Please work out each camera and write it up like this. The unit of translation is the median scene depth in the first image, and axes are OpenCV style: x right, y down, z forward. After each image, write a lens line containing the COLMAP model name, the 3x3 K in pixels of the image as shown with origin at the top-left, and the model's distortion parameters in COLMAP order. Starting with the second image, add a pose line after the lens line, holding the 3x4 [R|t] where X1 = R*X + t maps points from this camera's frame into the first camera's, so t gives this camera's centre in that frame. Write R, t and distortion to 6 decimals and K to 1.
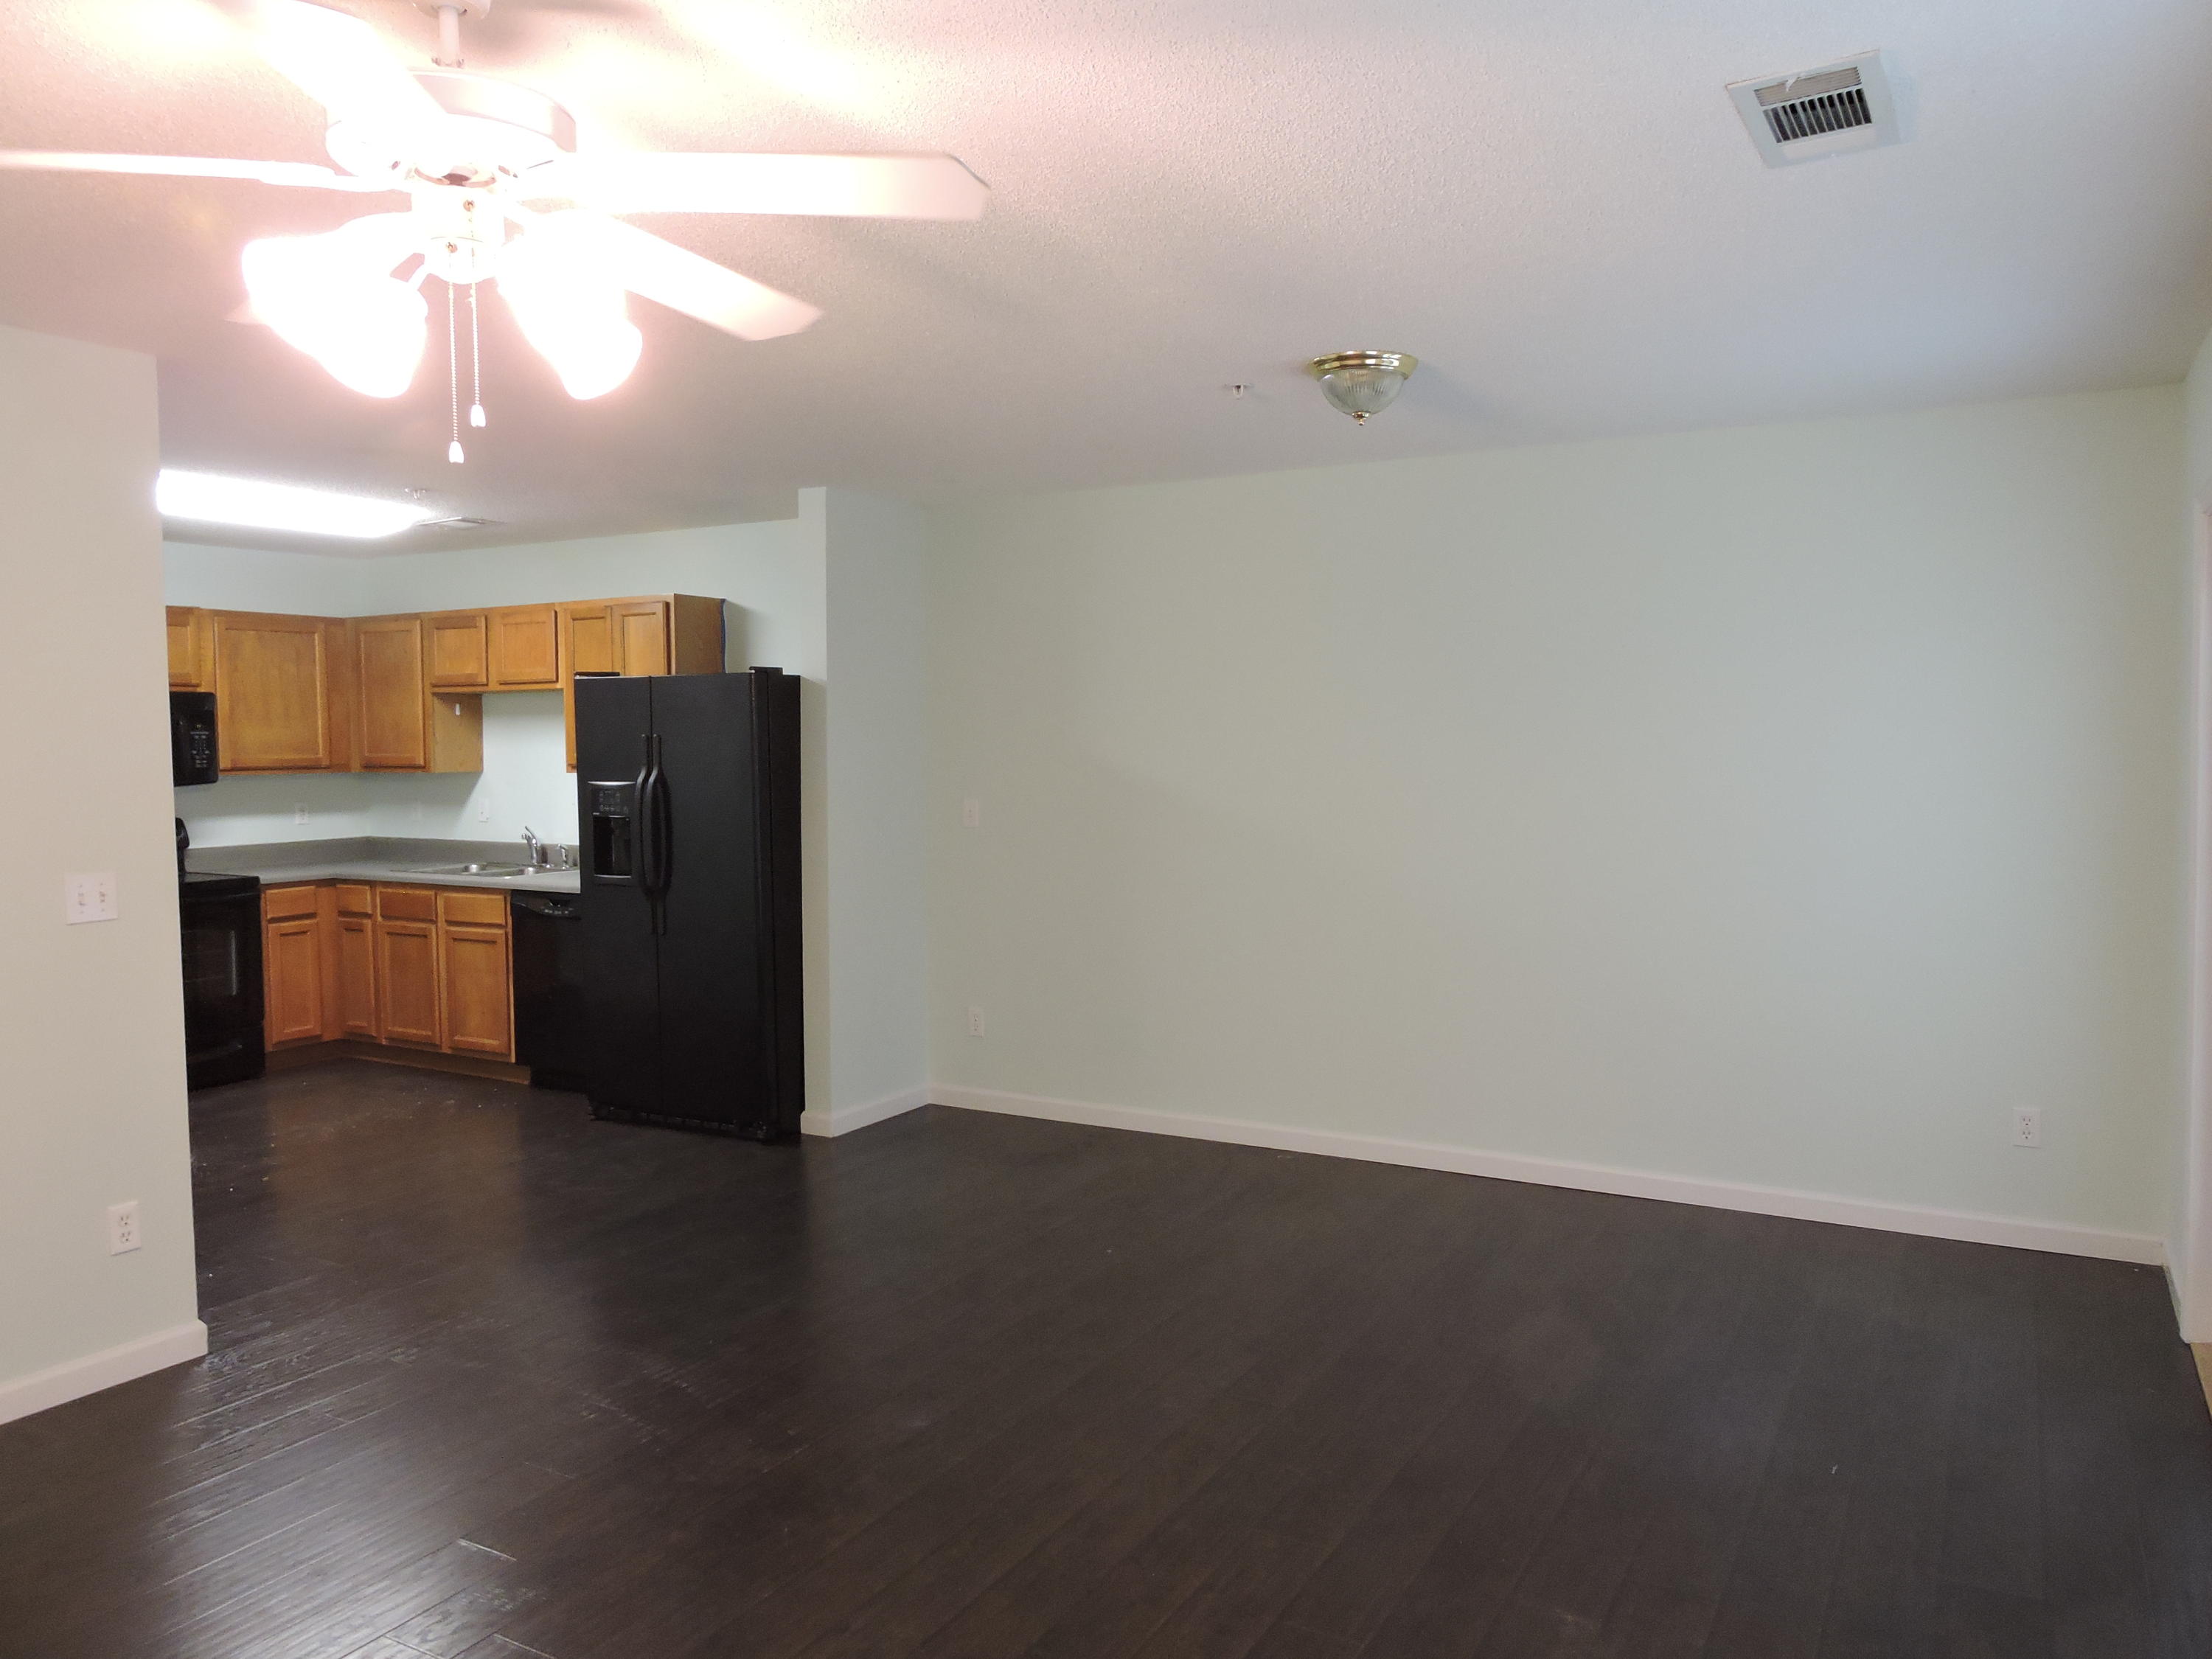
lens RADIAL K [[1592.5, 0, 1108.5], [0, 1592.5, 829.3], [0, 0, 1]] dist [0.006795, 0.001228]
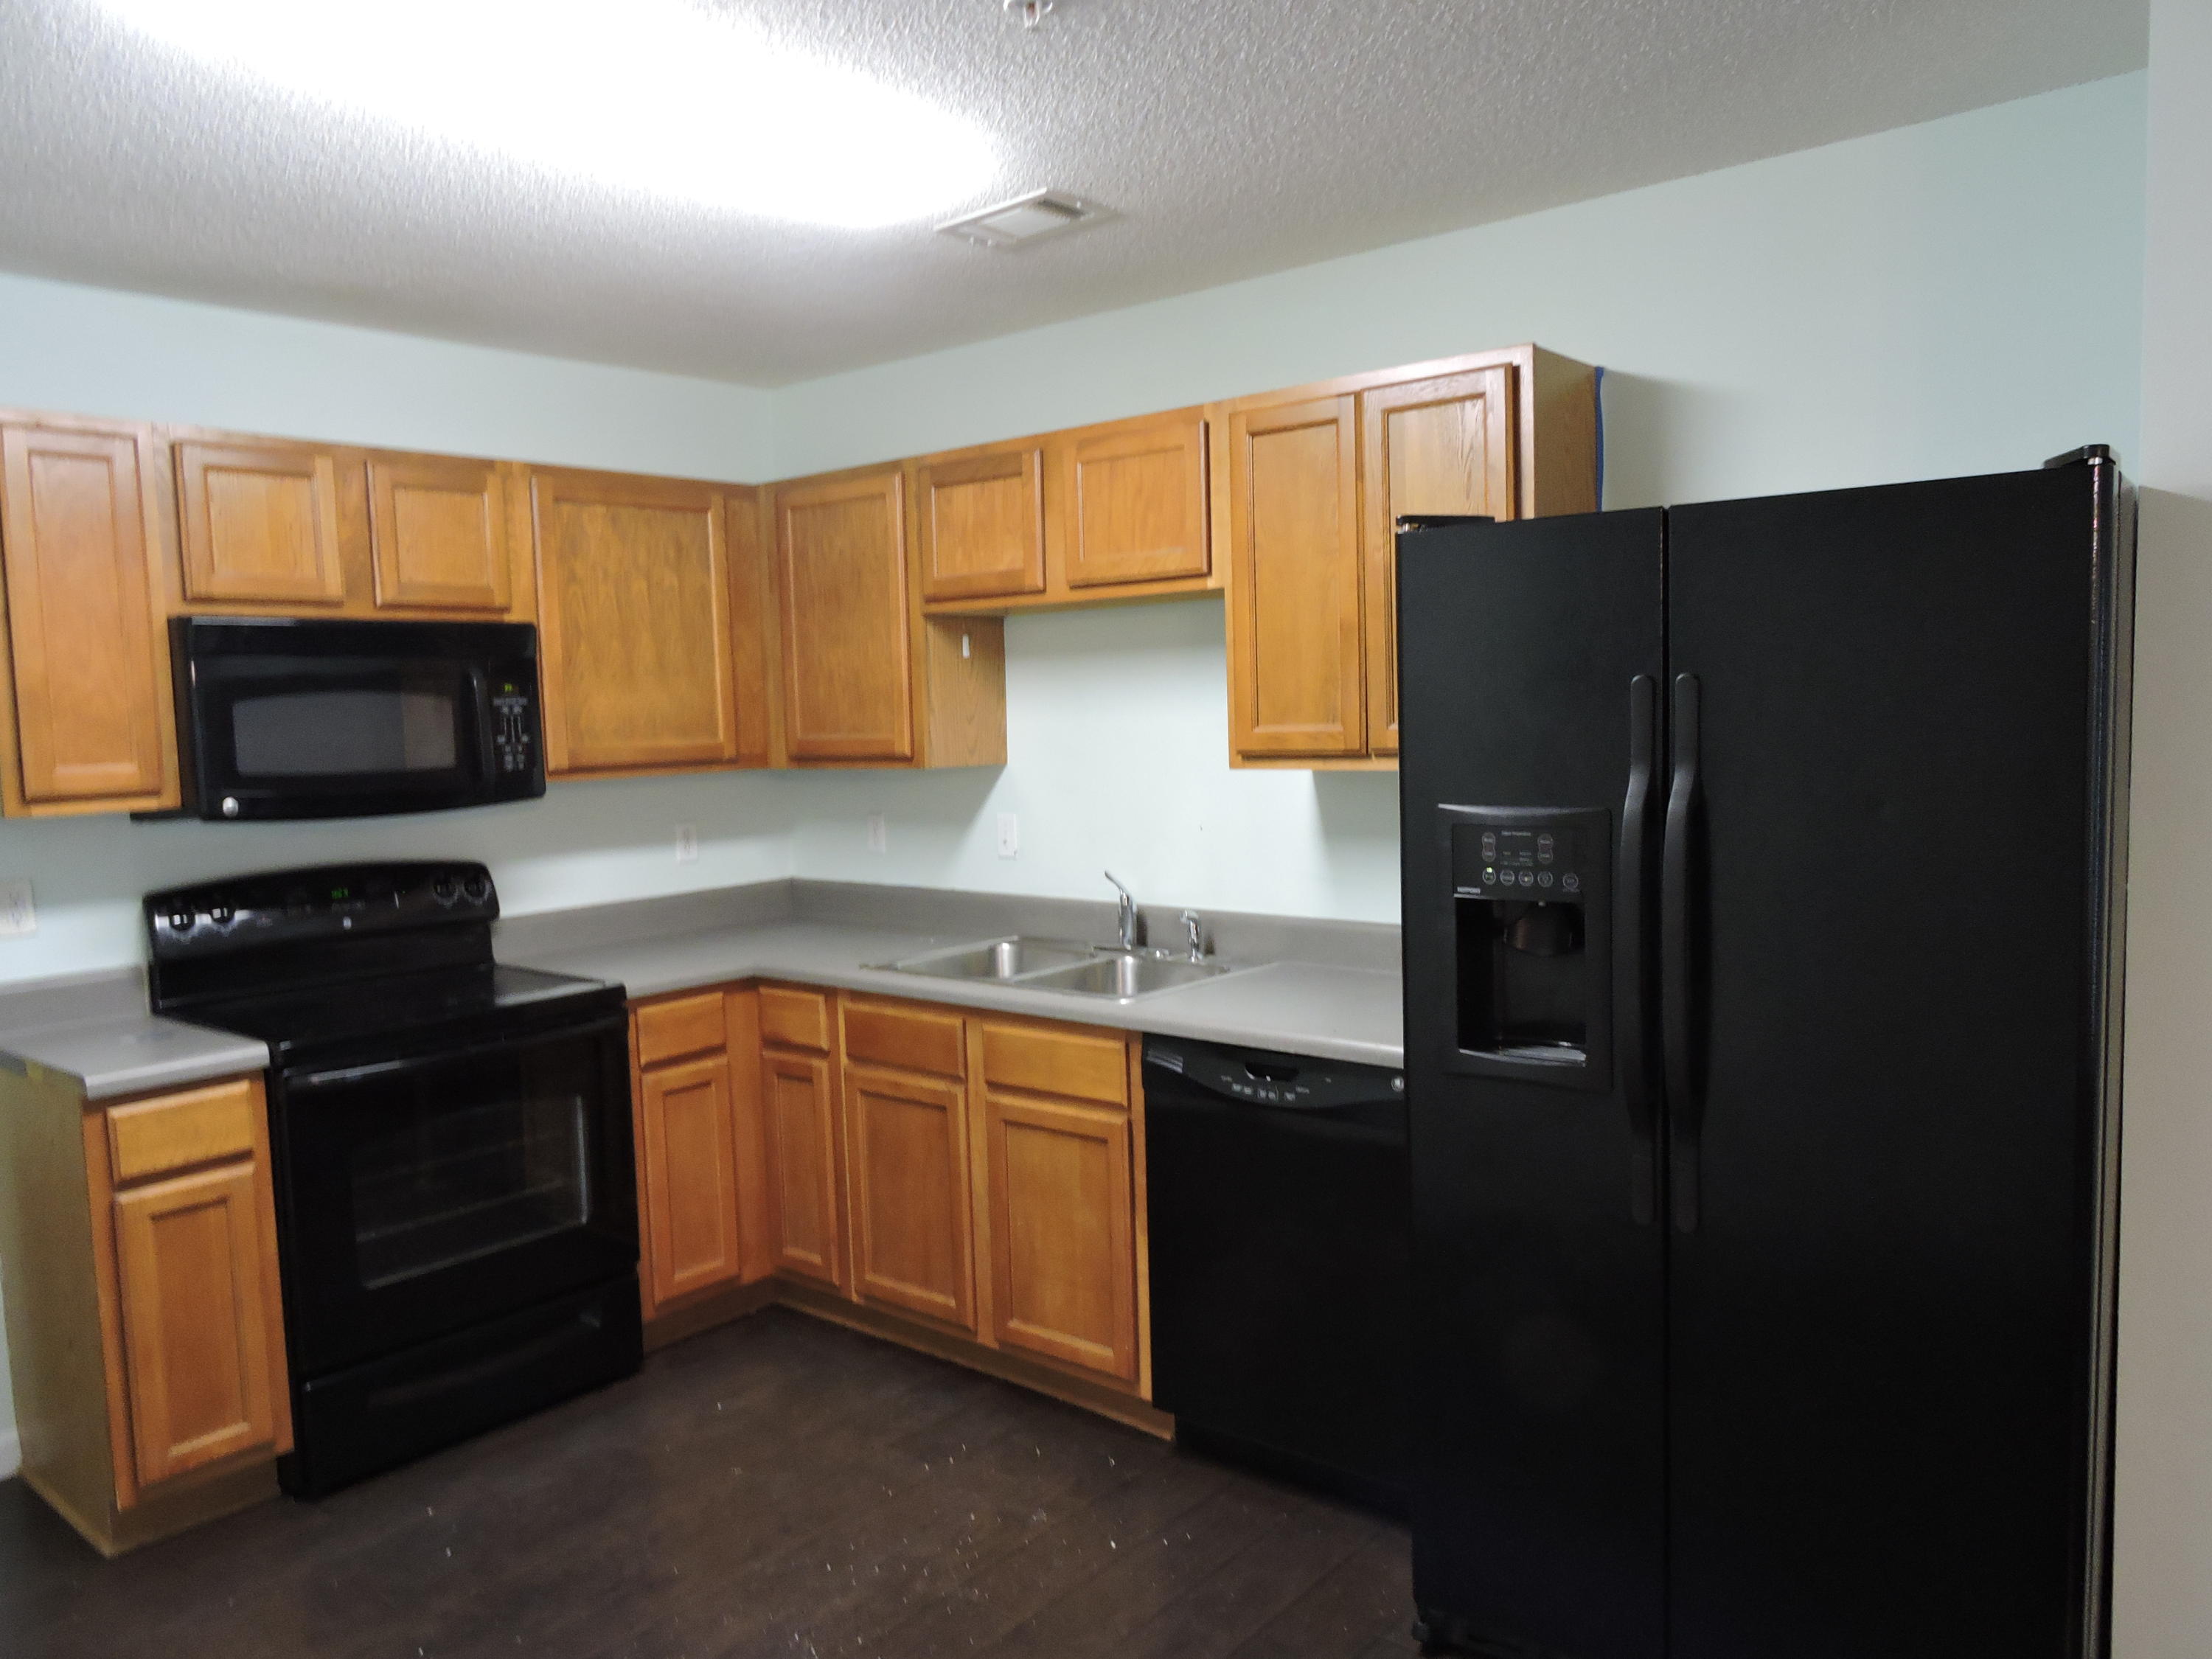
lens RADIAL K [[1592.5, 0, 1100.7], [0, 1592.5, 825.1], [0, 0, 1]] dist [0.006795, 0.001228]
pose [[0.984194, -0.008868, -0.176871, -0.289909], [0.013488, 0.999598, 0.024938, -0.030794], [0.176579, -0.026929, 0.983918, 0.523710]]
